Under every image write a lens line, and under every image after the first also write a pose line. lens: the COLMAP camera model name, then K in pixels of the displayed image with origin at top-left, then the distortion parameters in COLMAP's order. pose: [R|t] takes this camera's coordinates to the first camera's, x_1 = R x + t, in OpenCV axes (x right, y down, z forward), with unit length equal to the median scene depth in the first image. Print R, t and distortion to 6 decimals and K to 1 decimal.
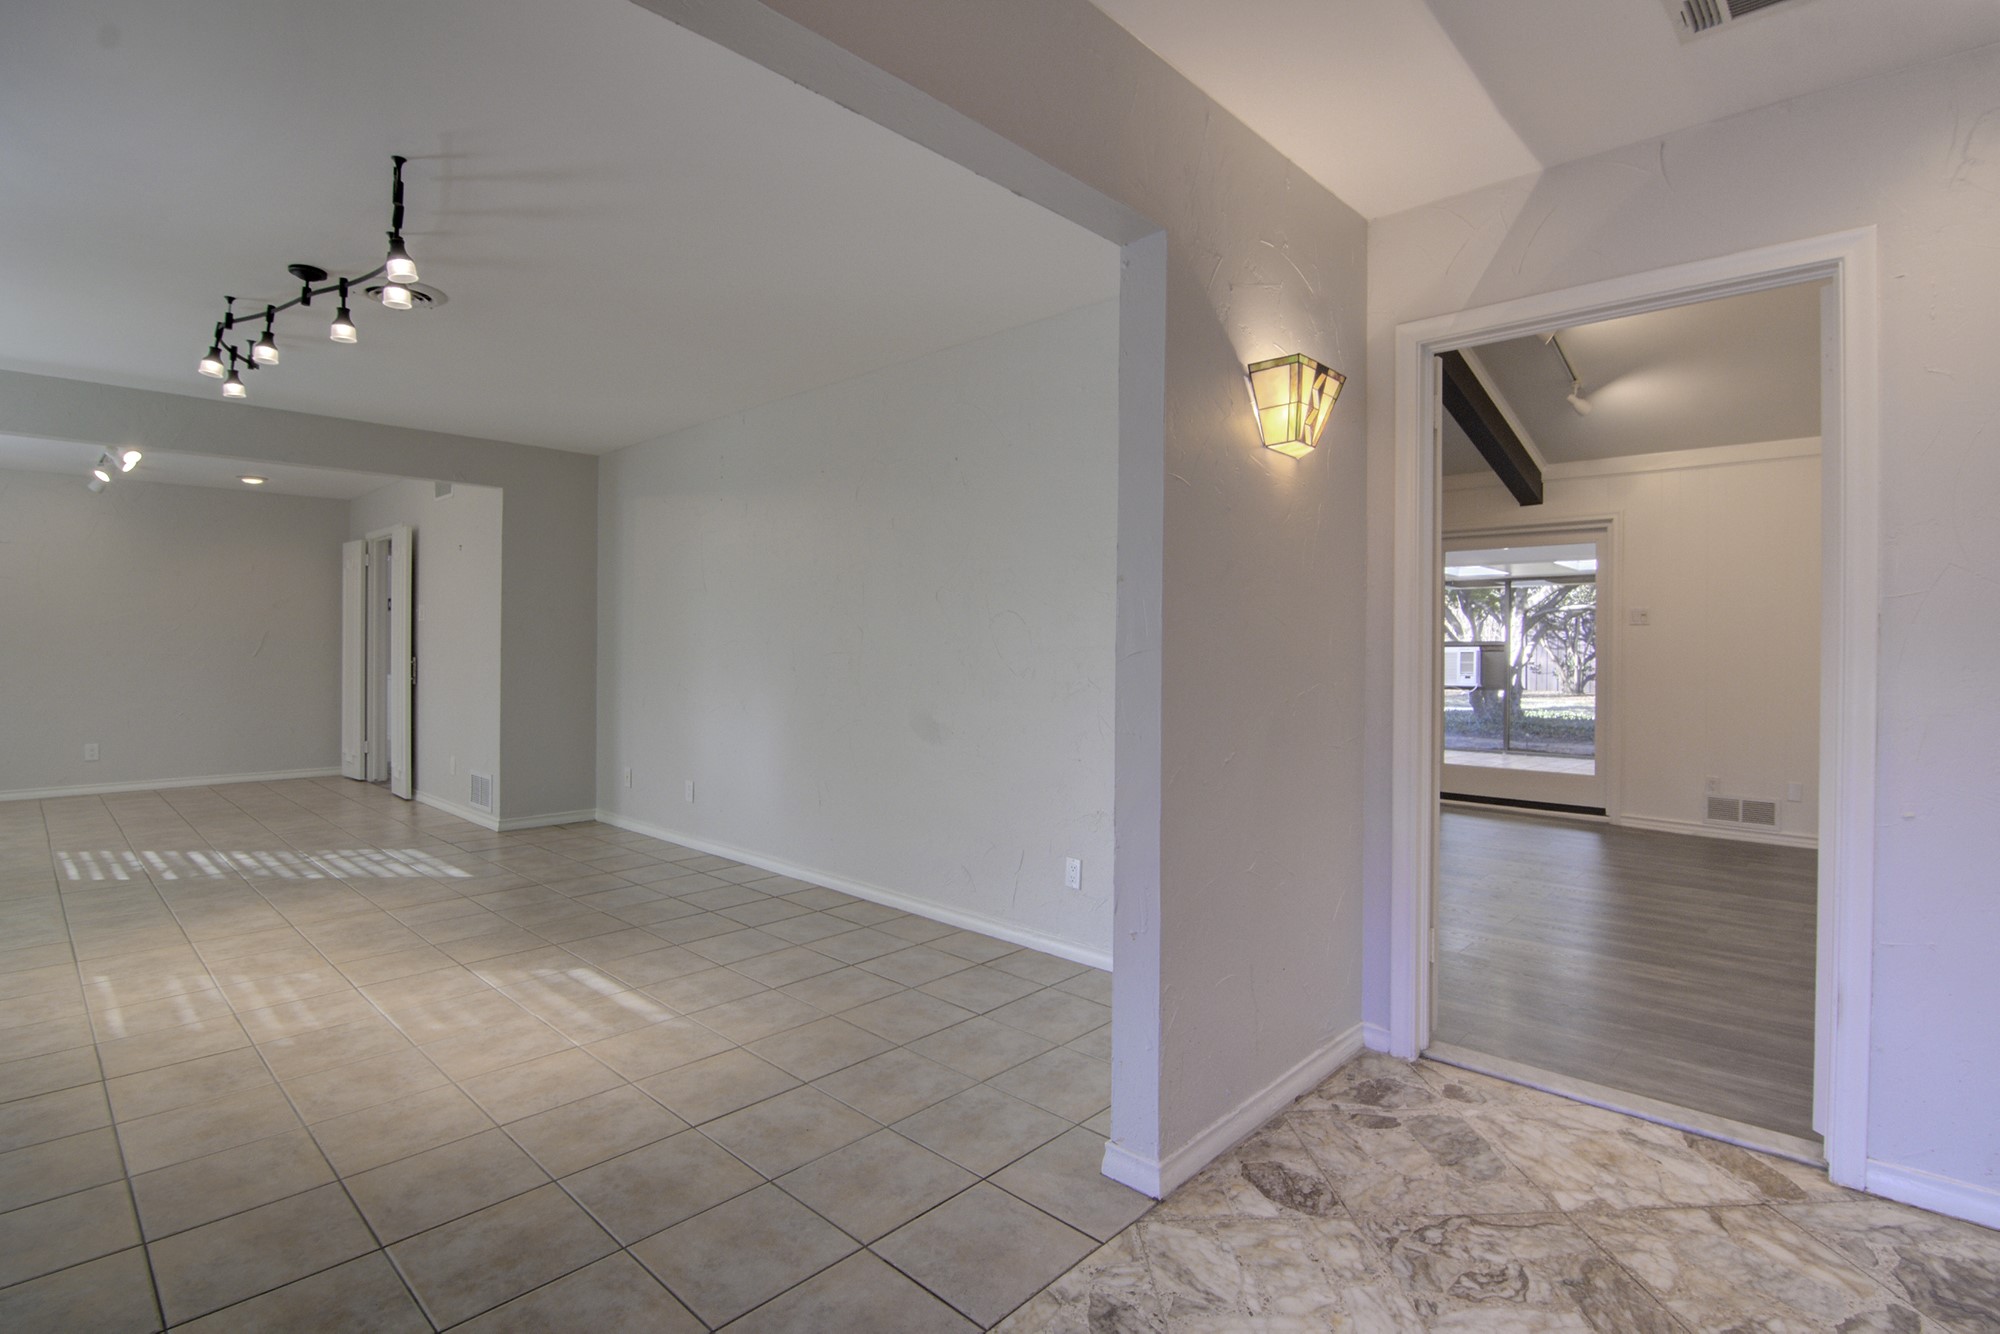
lens RADIAL K [[959.8, 0, 1002.6], [0, 959.8, 646.6], [0, 0, 1]] dist [-0.008019, -0.009466]
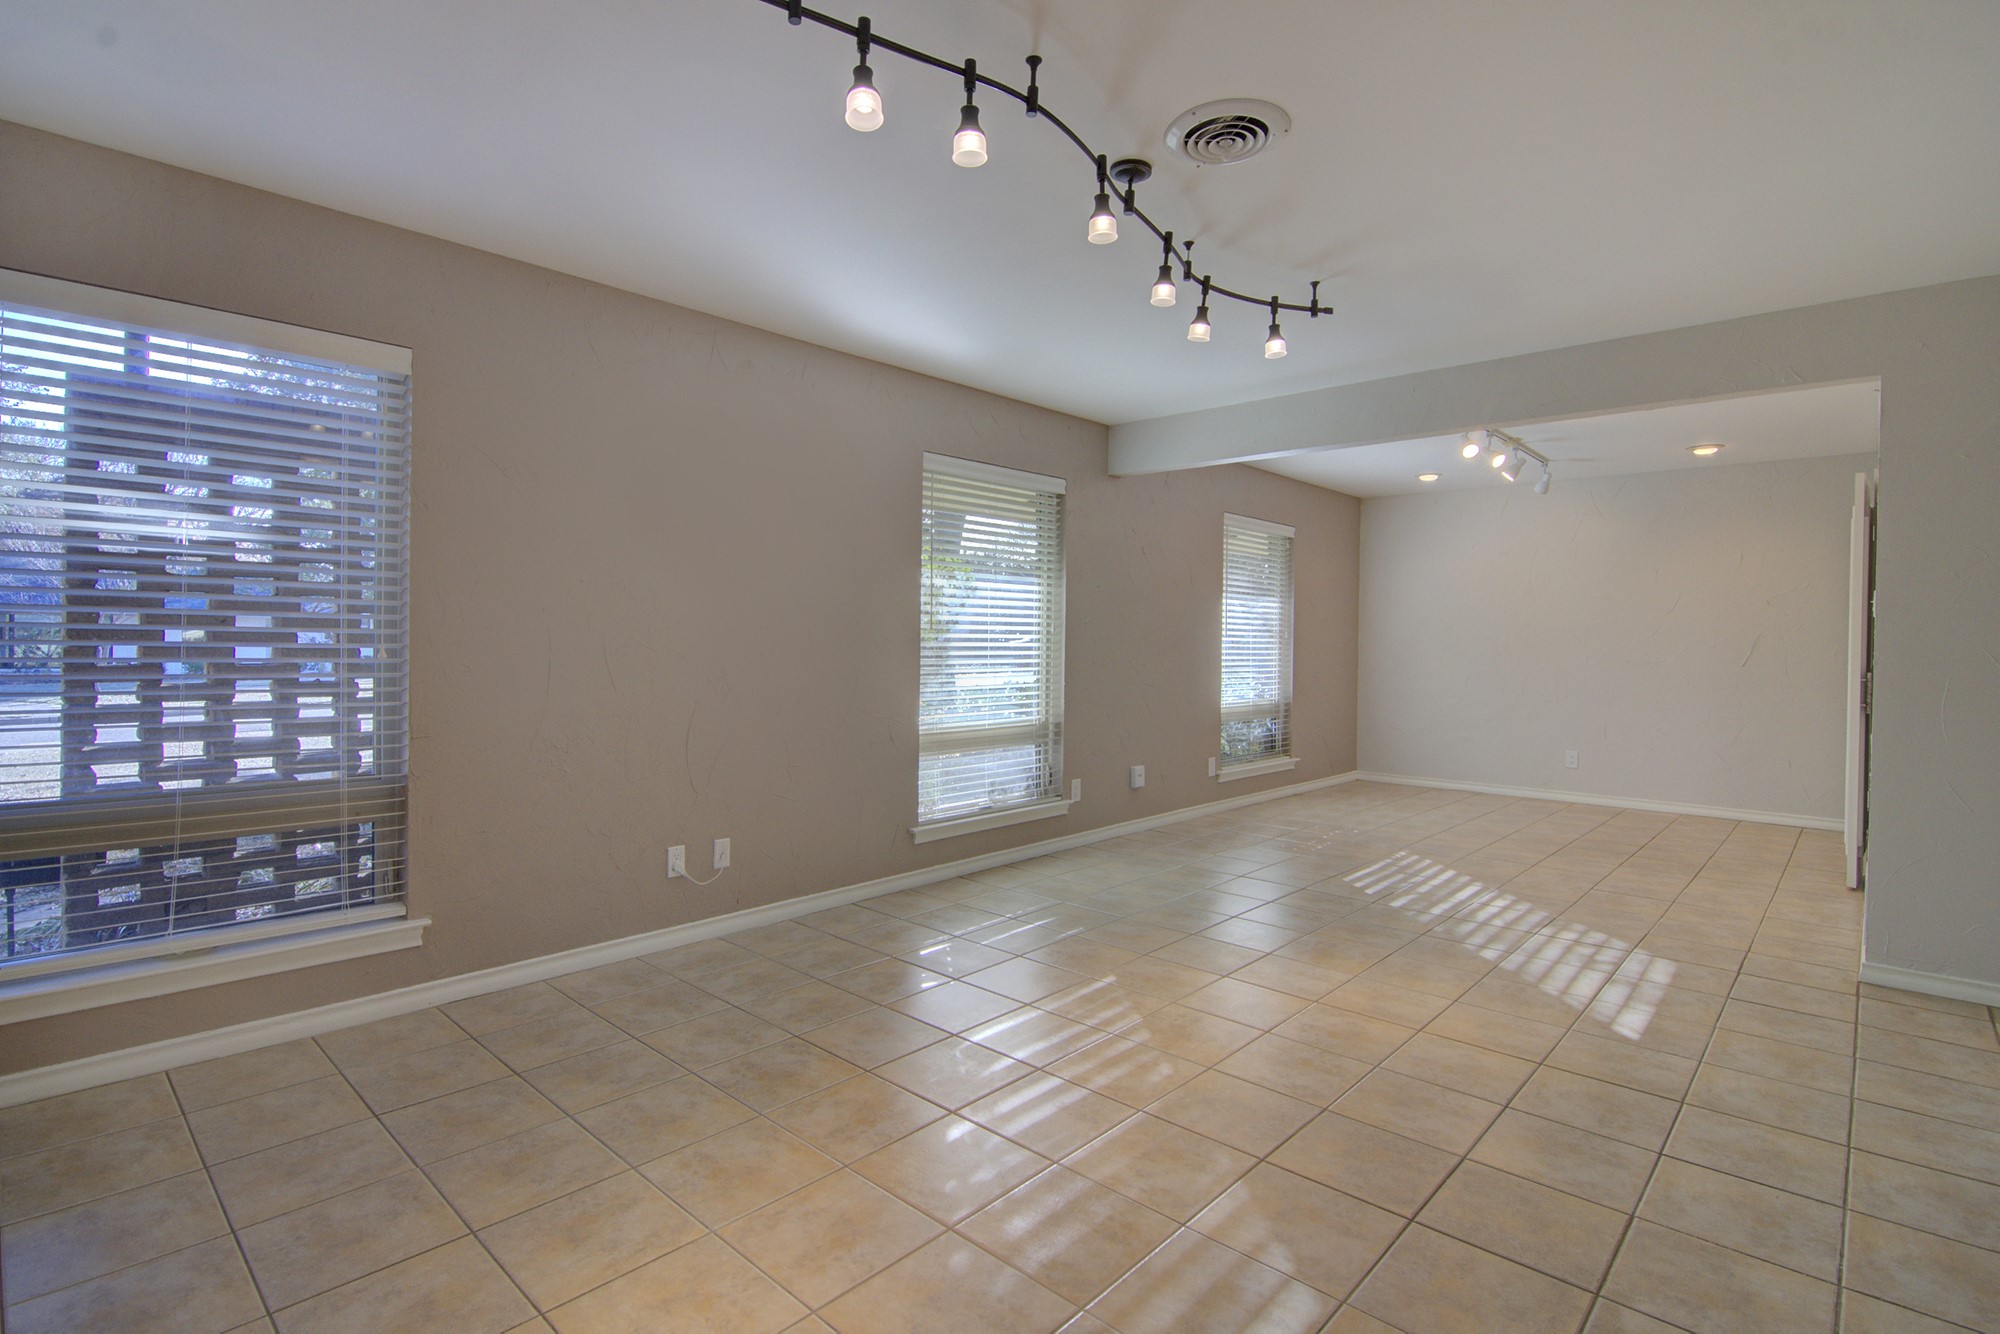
lens RADIAL K [[959.8, 0, 988.1], [0, 959.8, 654.2], [0, 0, 1]] dist [-0.008019, -0.009466]
pose [[0.003039, 0.013428, -0.999905, 0.054160], [-0.015371, 0.999792, 0.013380, -0.003332], [0.999877, 0.015329, 0.003245, 0.843123]]
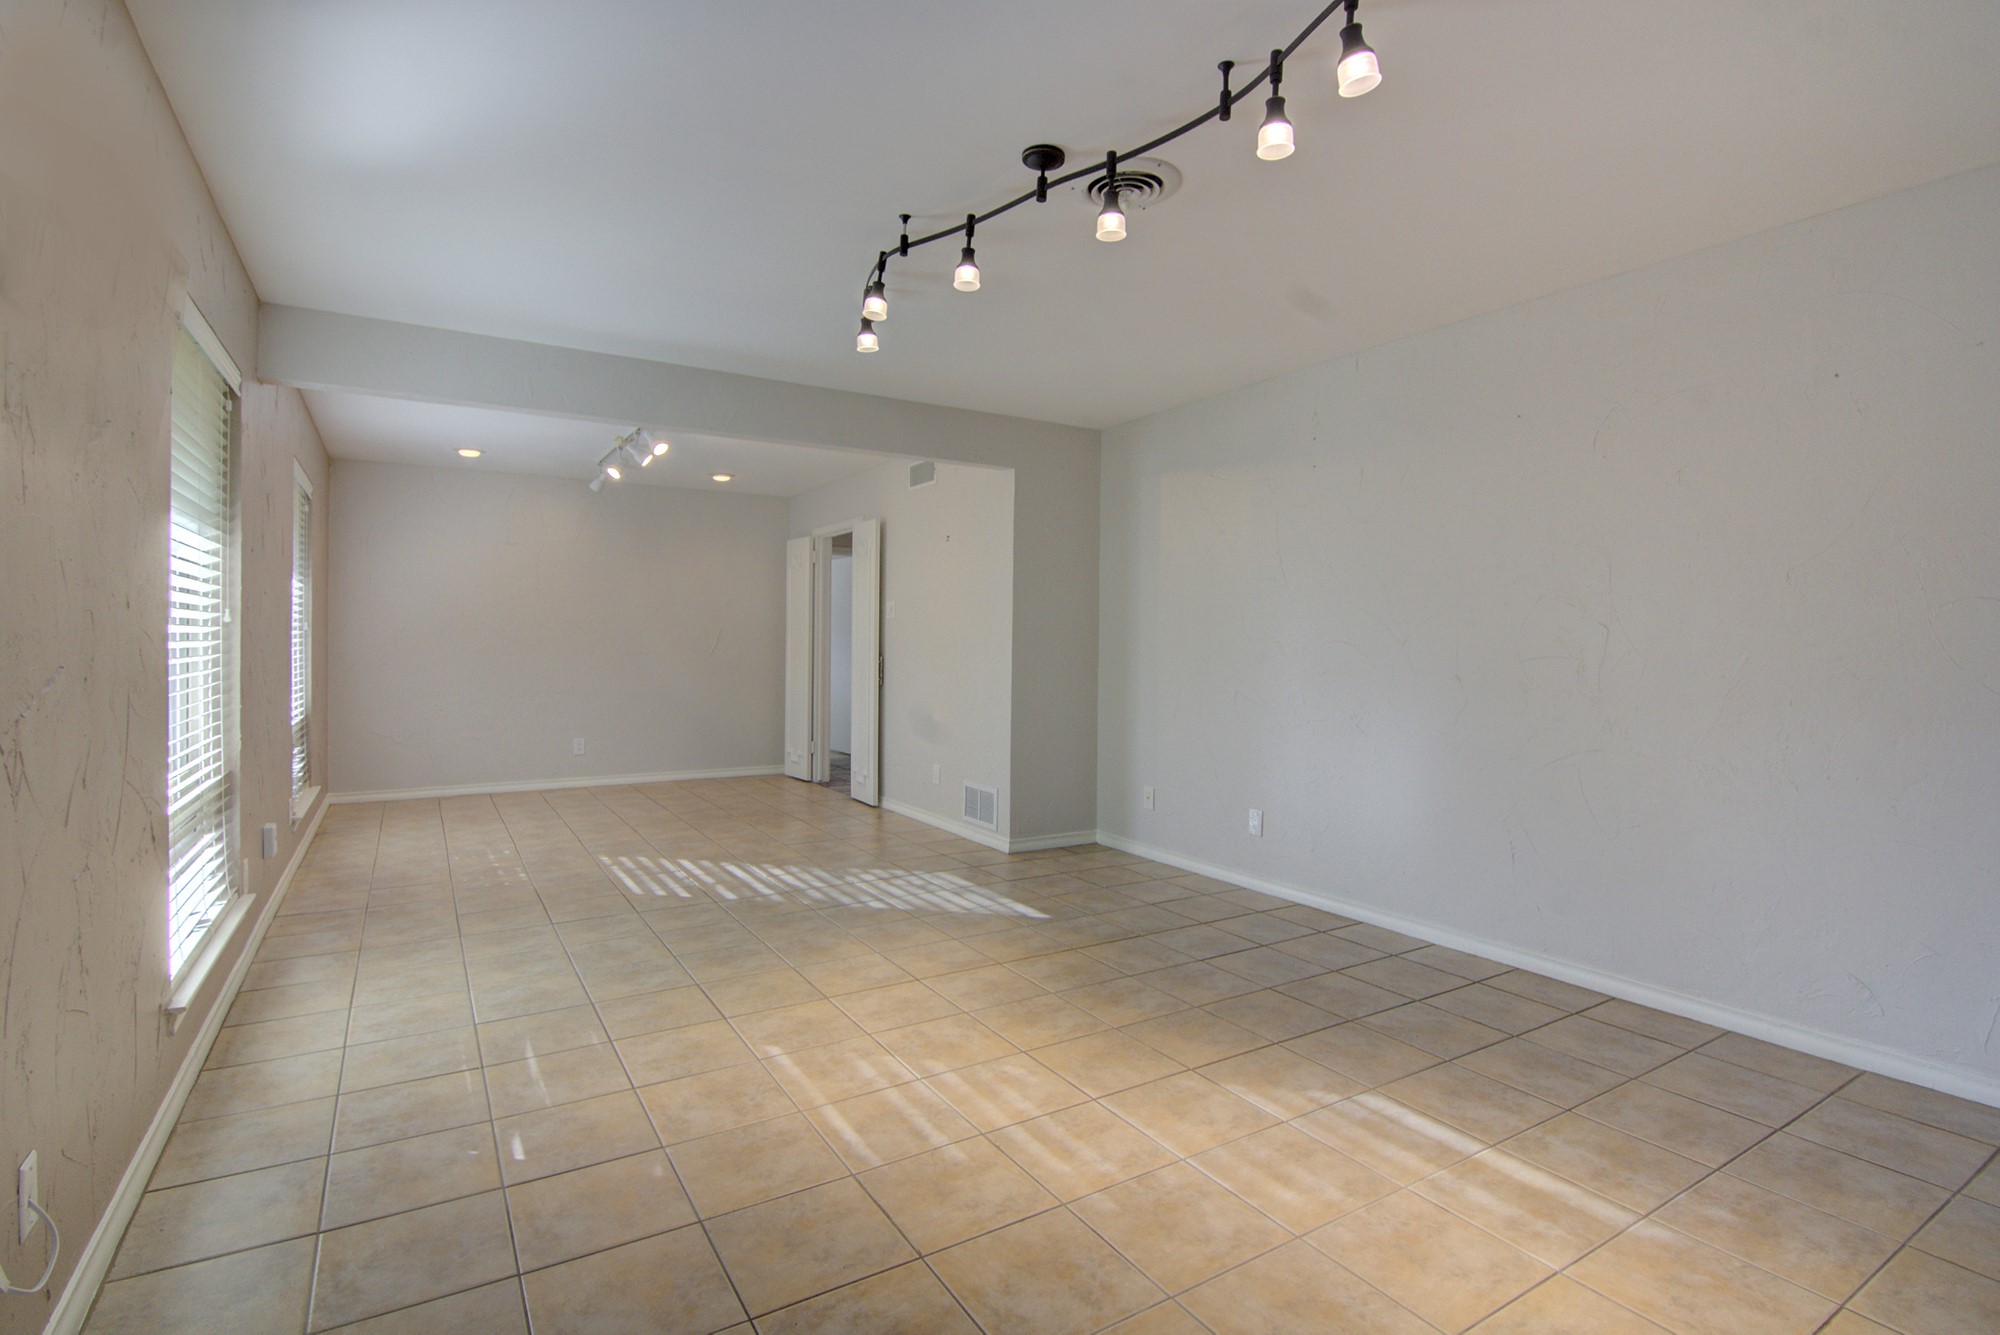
lens RADIAL K [[959.8, 0, 1008.4], [0, 959.8, 647.3], [0, 0, 1]] dist [-0.008019, -0.009466]
pose [[0.967029, 0.005912, -0.254599, -0.535854], [-0.005475, 0.999982, 0.002427, -0.002333], [0.254609, -0.000953, 0.967044, 0.237987]]
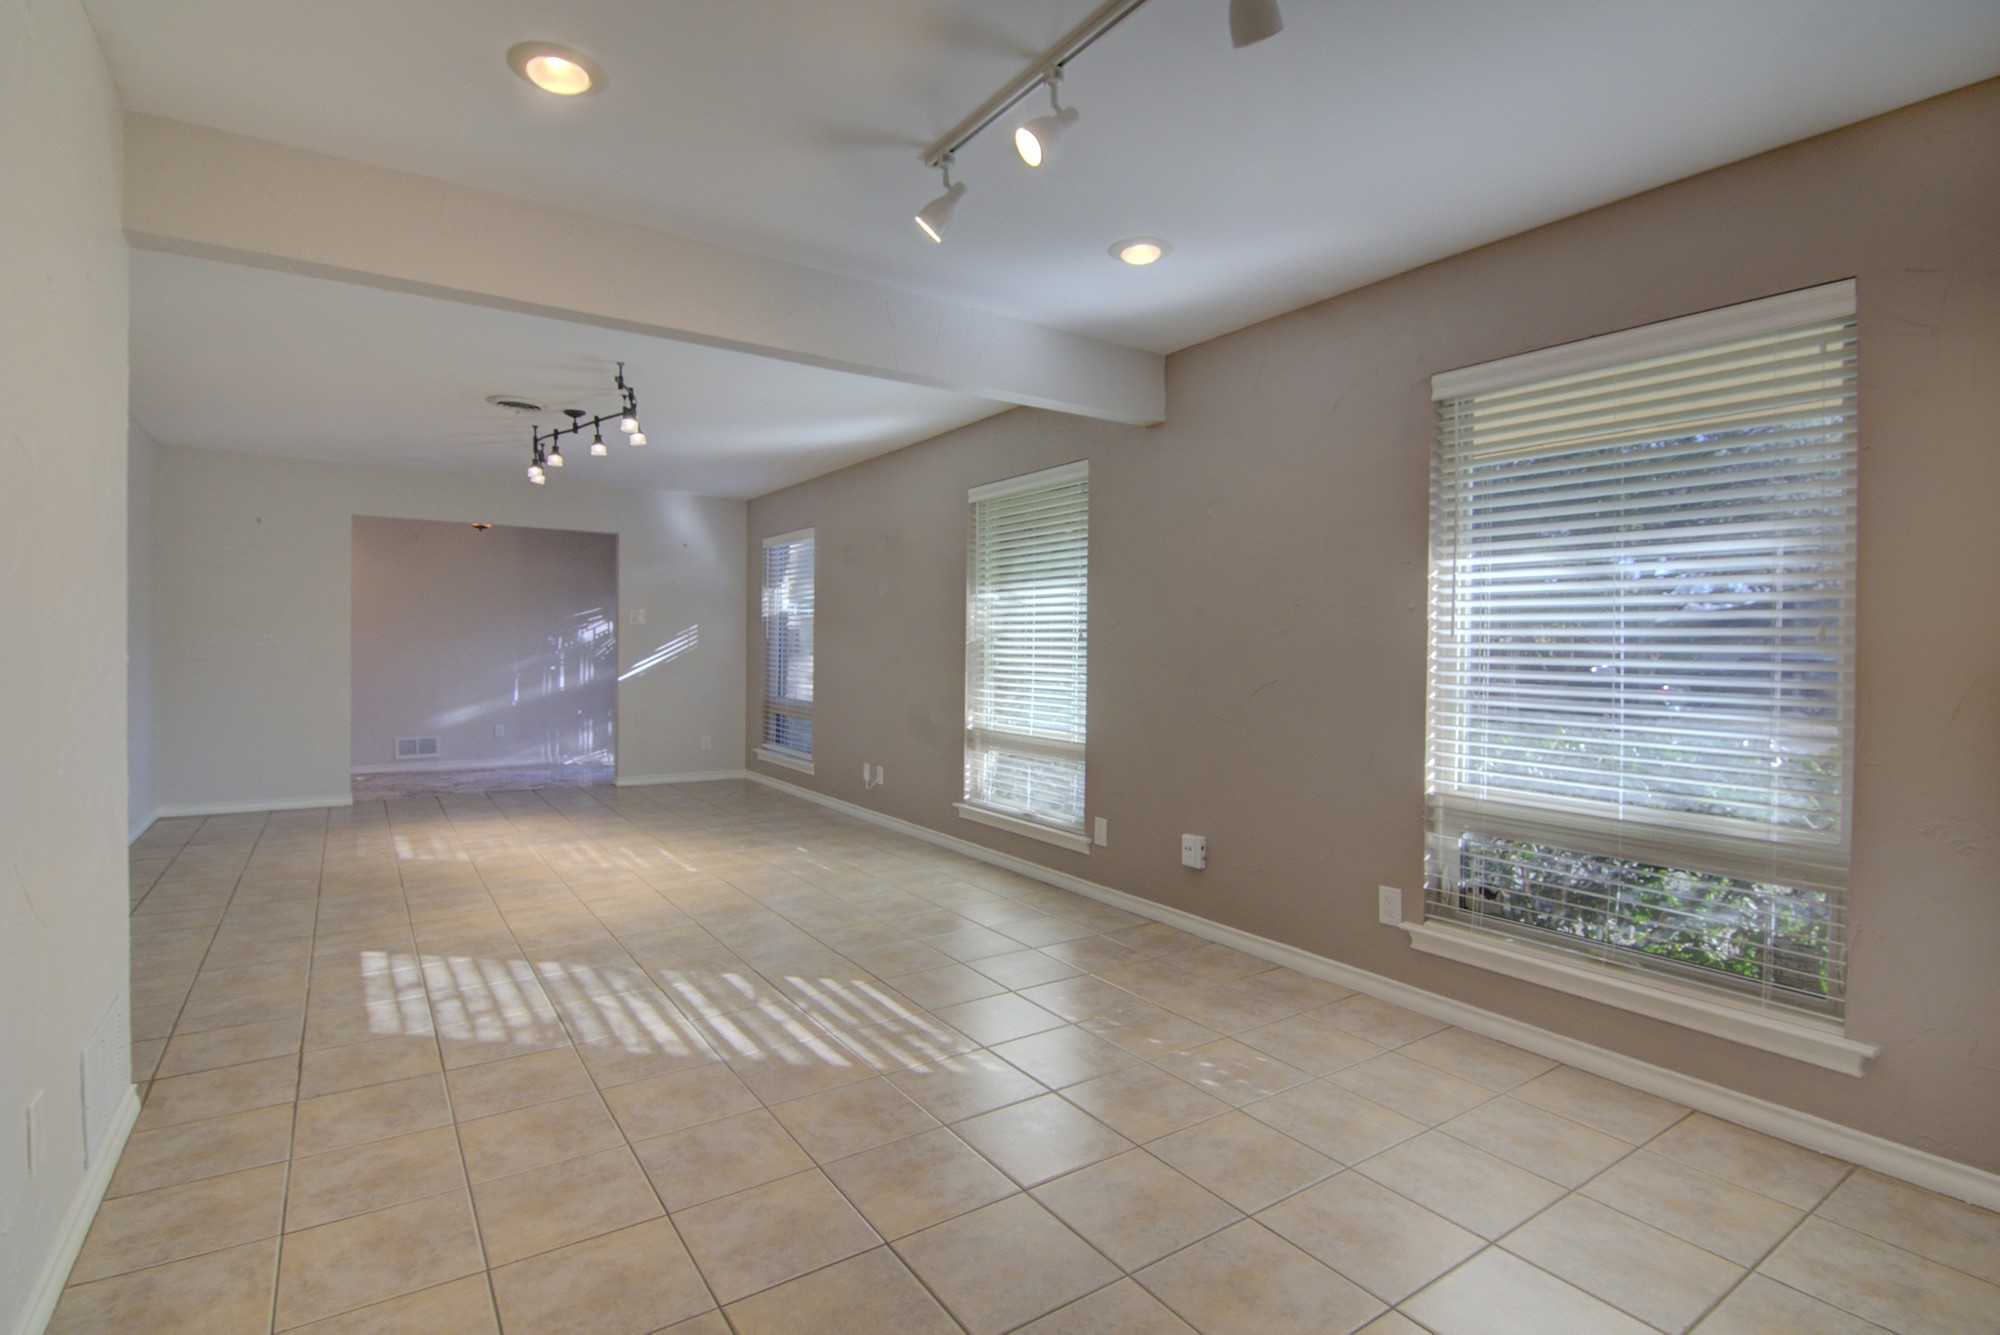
lens RADIAL K [[959.8, 0, 1009.2], [0, 959.8, 664.4], [0, 0, 1]] dist [-0.008019, -0.009466]
pose [[-0.977963, -0.017636, 0.208031, -1.721121], [-0.013018, 0.999638, 0.023548, -0.013966], [-0.208371, 0.020321, -0.977839, 2.322508]]
